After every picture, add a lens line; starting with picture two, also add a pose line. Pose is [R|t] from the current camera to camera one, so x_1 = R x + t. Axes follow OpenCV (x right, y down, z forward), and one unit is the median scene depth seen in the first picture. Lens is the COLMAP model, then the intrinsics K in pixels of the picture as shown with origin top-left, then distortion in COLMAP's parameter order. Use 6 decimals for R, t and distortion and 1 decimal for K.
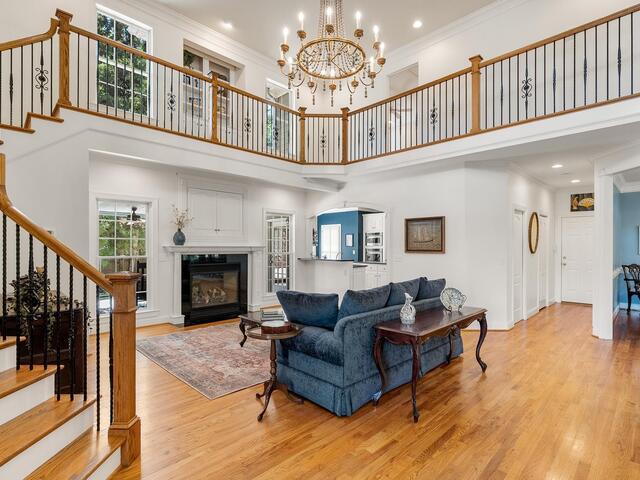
lens RADIAL K [[324.8, 0, 325.4], [0, 324.8, 247.9], [0, 0, 1]] dist [-0.014804, 0.005249]
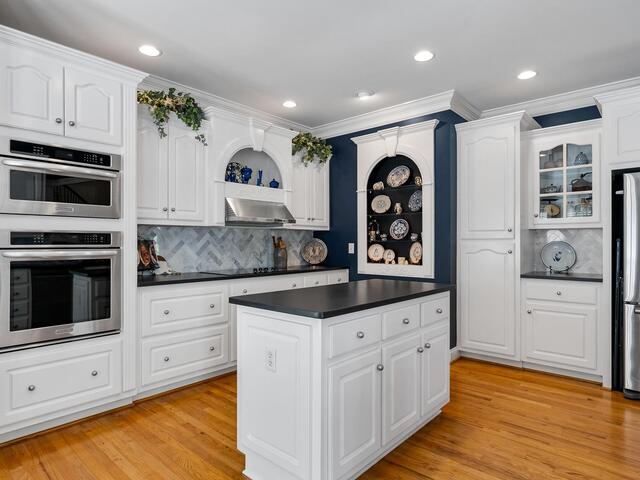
lens RADIAL K [[384.6, 0, 315.4], [0, 384.6, 240.4], [0, 0, 1]] dist [-0.009375, 0.005032]
pose [[-0.038396, 0.006207, 0.999243, -0.164402], [0.005632, 0.999966, -0.005996, 0.017678], [-0.999247, 0.005398, -0.038430, 1.677722]]
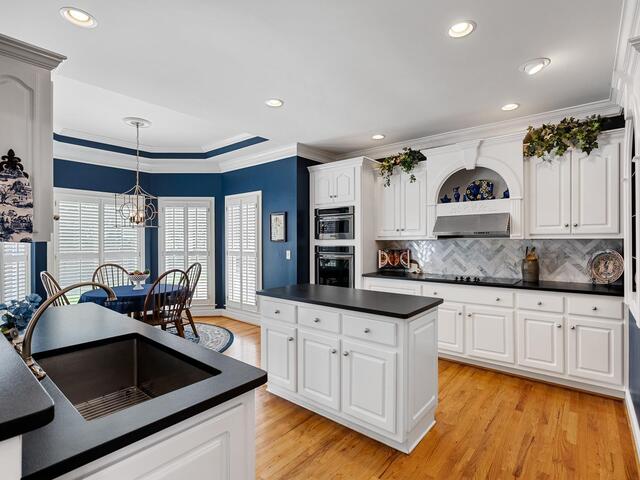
lens RADIAL K [[324.8, 0, 322.6], [0, 324.8, 240.9], [0, 0, 1]] dist [-0.014804, 0.005249]
pose [[0.996556, -0.004845, 0.082783, 0.192094], [0.005086, 0.999983, -0.002705, -0.007822], [-0.082768, 0.003116, 0.996564, 1.139523]]
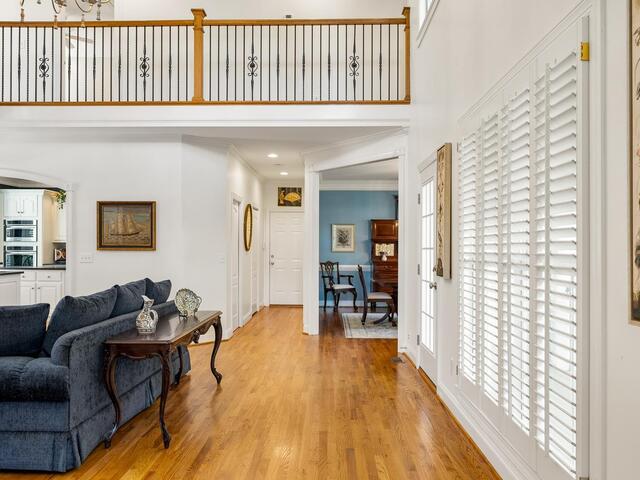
lens RADIAL K [[468.2, 0, 313.5], [0, 468.2, 245.4], [0, 0, 1]] dist [0.007798, -0.000930]
pose [[0.728010, 0.004283, 0.685553, -0.112606], [0.000106, 0.999980, -0.006360, 0.012195], [-0.685566, 0.004703, 0.727995, -0.054383]]
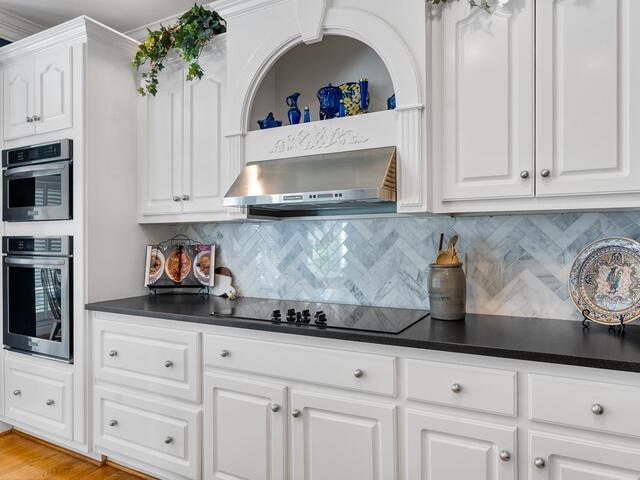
lens RADIAL K [[432.1, 0, 322.9], [0, 432.1, 239.4], [0, 0, 1]] dist [-0.019692, 0.005658]
pose [[0.958443, -0.005145, 0.285238, 0.447588], [0.006207, 0.999977, -0.002820, 0.008545], [-0.285217, 0.004473, 0.958453, 1.424214]]
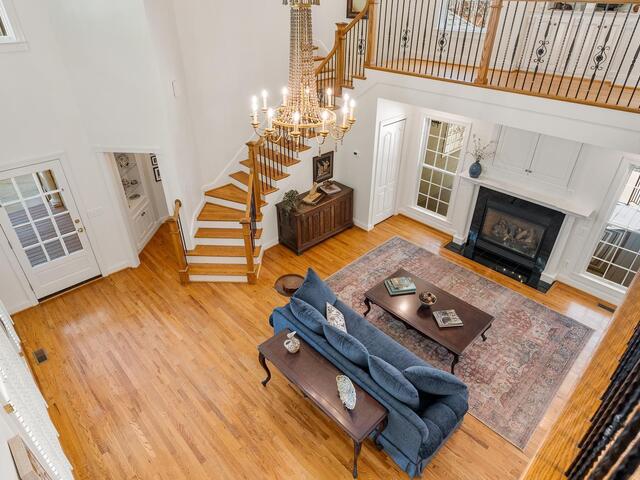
lens RADIAL K [[384.6, 0, 320.7], [0, 384.6, 235.8], [0, 0, 1]] dist [-0.009375, 0.005032]
pose [[-0.029322, 0.531574, -0.846504, 0.628576], [-0.008676, 0.846701, 0.531998, -0.460192], [0.999532, 0.022943, -0.020215, 0.555395]]
